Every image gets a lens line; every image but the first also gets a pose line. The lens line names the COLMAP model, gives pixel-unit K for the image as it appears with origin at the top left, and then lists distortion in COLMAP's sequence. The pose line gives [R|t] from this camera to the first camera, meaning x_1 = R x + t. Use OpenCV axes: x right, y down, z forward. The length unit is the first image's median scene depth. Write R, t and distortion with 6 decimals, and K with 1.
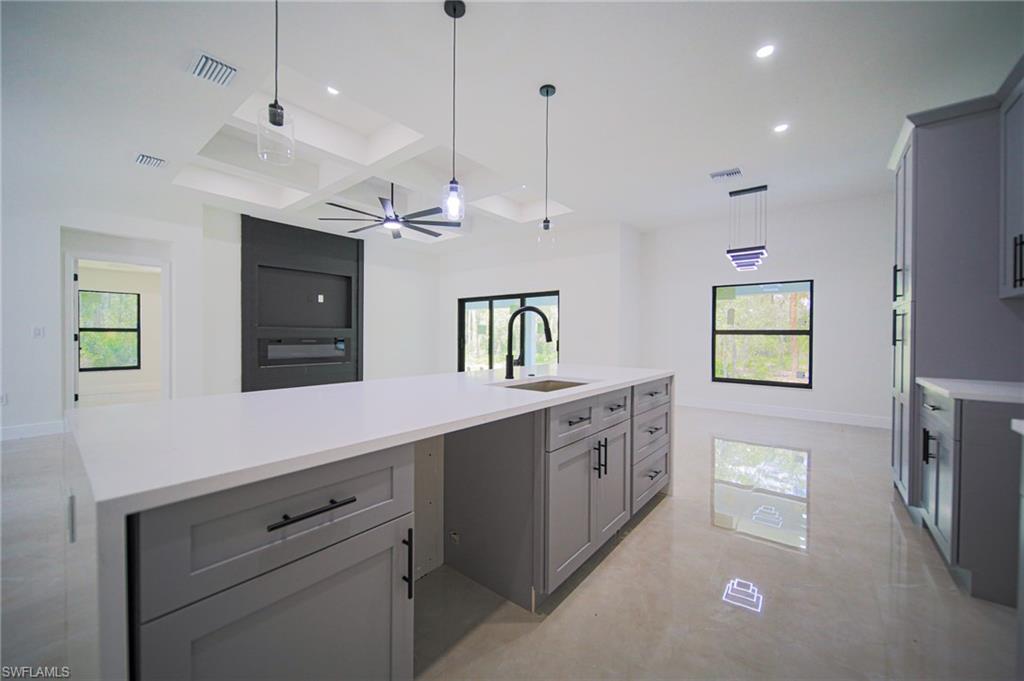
lens RADIAL K [[378.5, 0, 511.9], [0, 378.5, 337.5], [0, 0, 1]] dist [-0.001066, -0.000124]
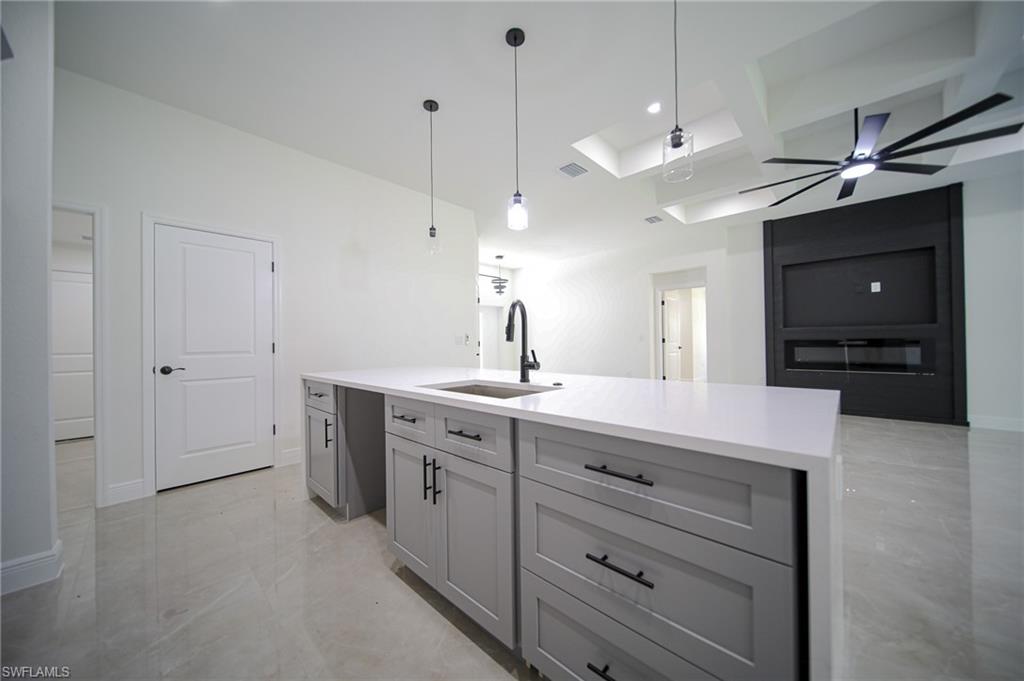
lens RADIAL K [[361.5, 0, 522.4], [0, 361.5, 342.0], [0, 0, 1]] dist [0.001038, 0.000041]
pose [[-0.062908, -0.007550, -0.997991, 0.309648], [0.010612, 0.999910, -0.008234, 0.007304], [0.997963, -0.011108, -0.062822, 0.379316]]
